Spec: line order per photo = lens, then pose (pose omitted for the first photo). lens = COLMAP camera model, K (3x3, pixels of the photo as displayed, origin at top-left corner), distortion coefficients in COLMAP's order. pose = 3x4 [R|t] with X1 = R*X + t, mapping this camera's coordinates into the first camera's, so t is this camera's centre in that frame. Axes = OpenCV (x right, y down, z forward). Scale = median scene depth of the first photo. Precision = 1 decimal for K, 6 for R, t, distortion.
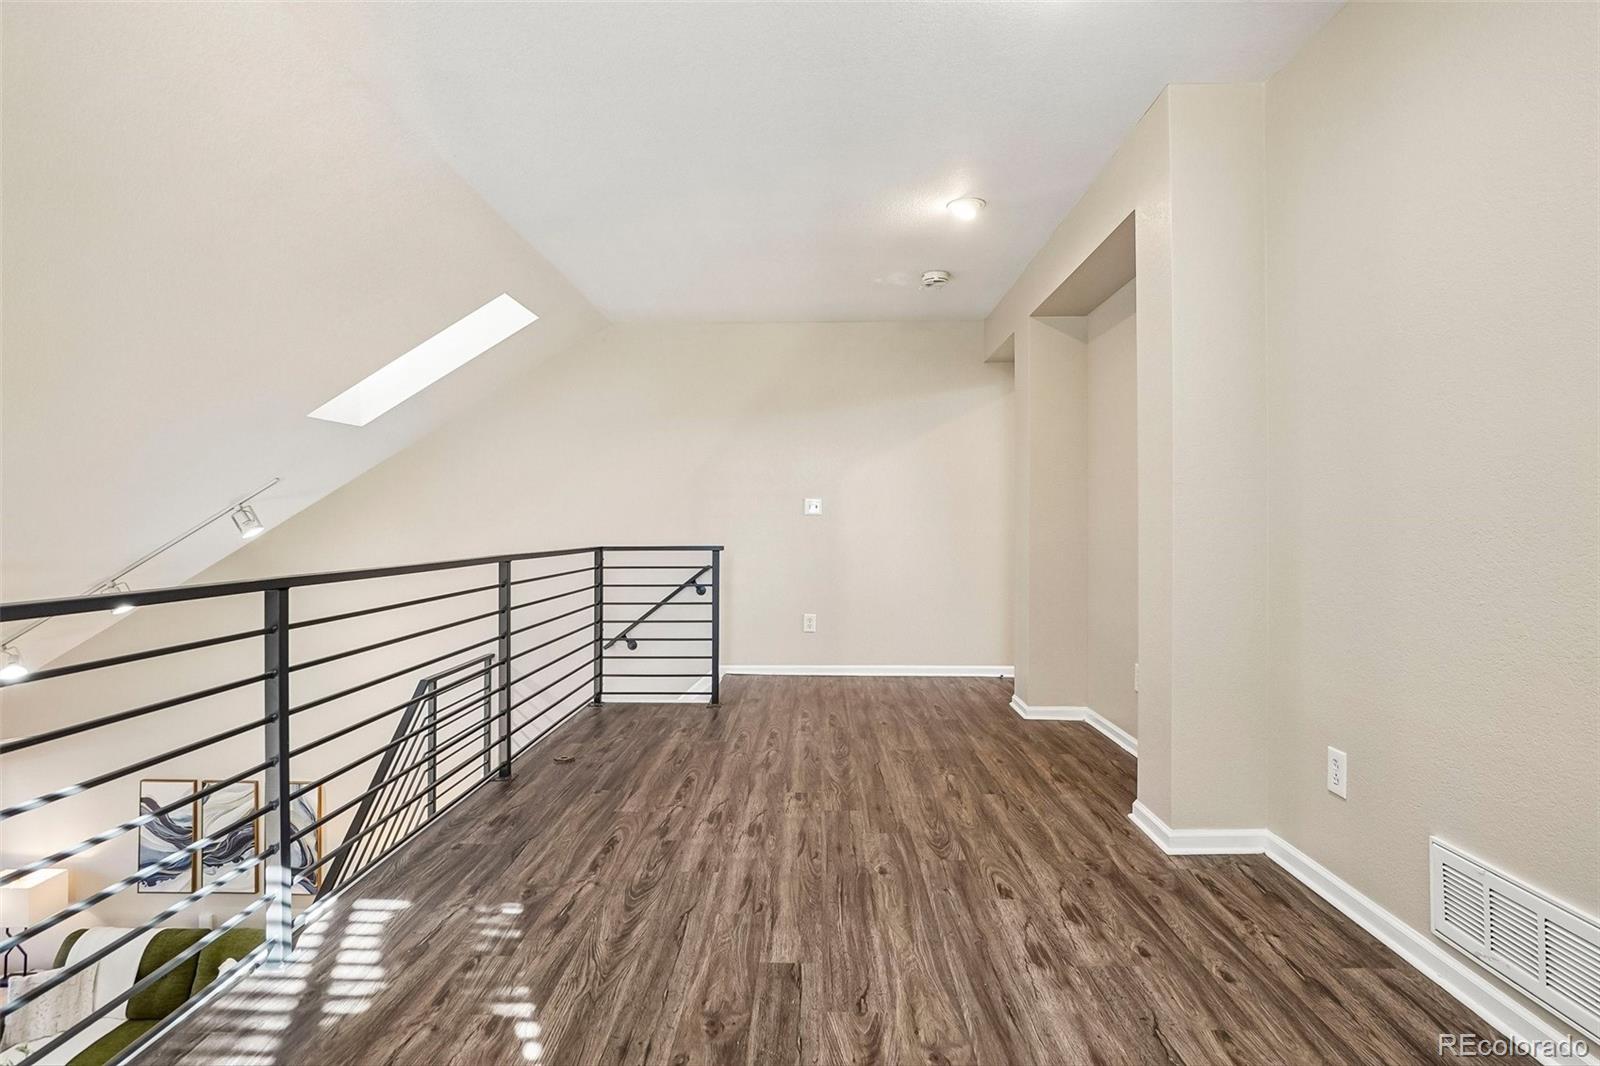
lens RADIAL K [[805.1, 0, 804.8], [0, 805.1, 522.2], [0, 0, 1]] dist [-0.038444, 0.017300]
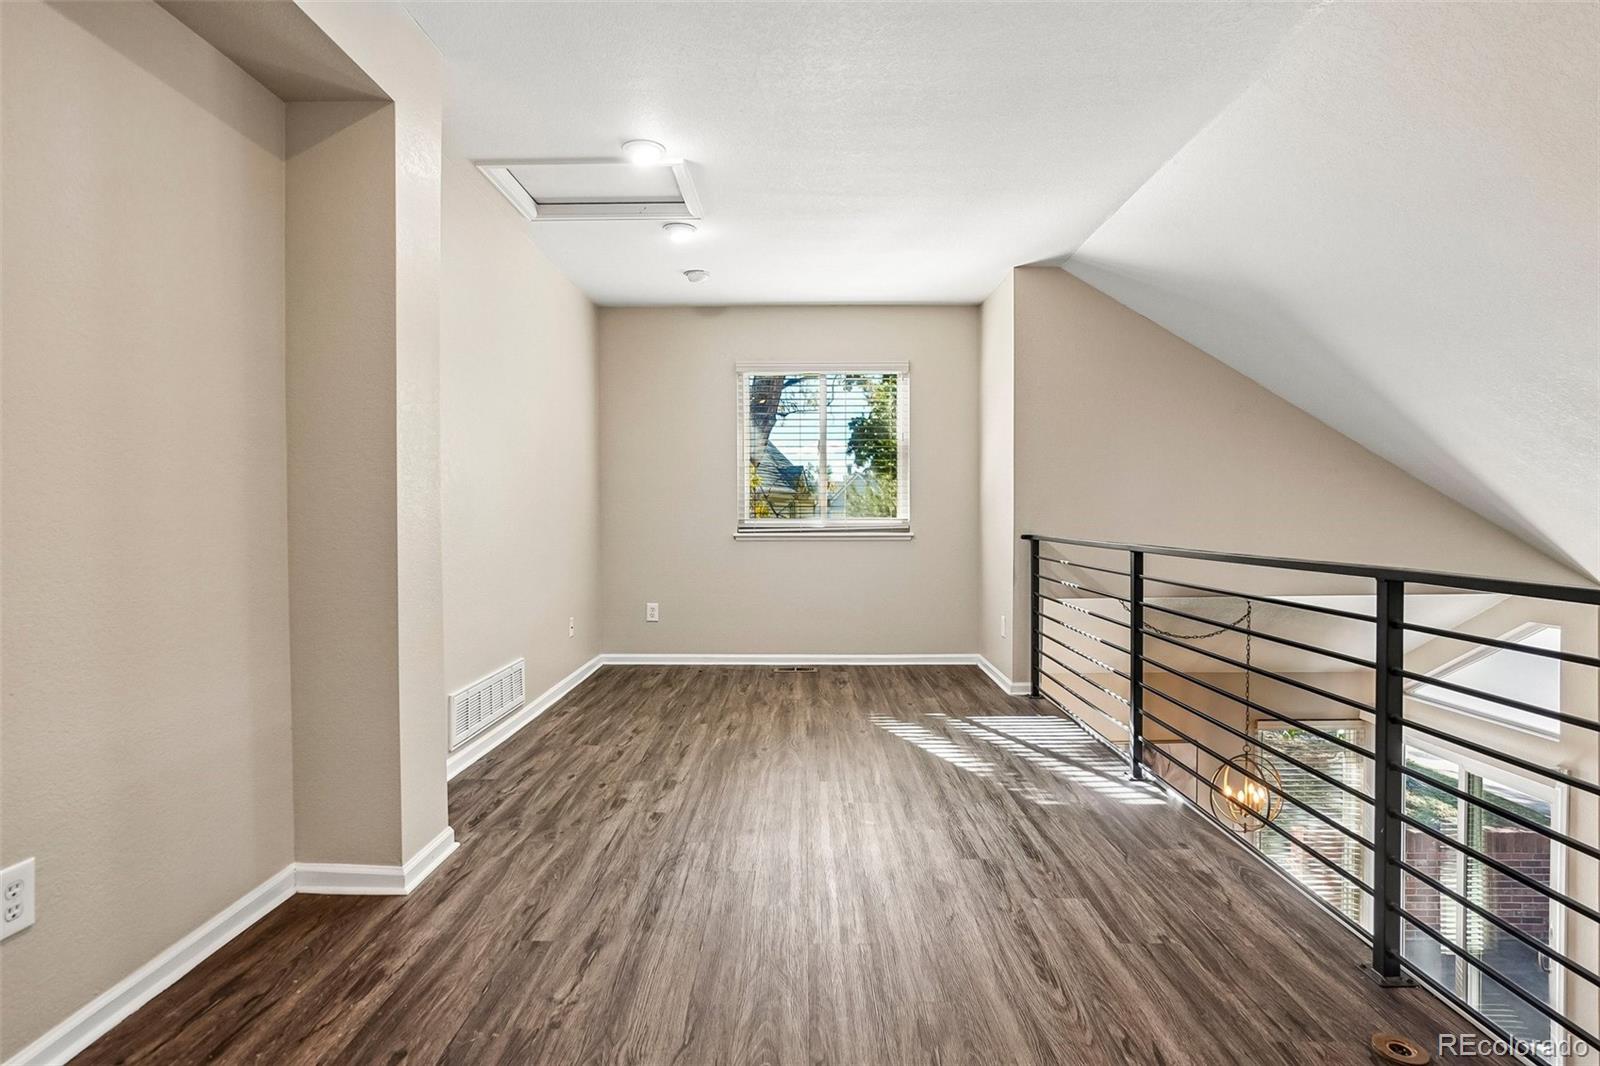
lens RADIAL K [[805.1, 0, 804.8], [0, 805.1, 522.2], [0, 0, 1]] dist [-0.038444, 0.017300]
pose [[-0.999822, 0.003497, -0.018528, 0.044169], [0.003347, 0.999962, 0.008107, 0.007325], [0.018556, 0.008044, -0.999795, 2.143180]]
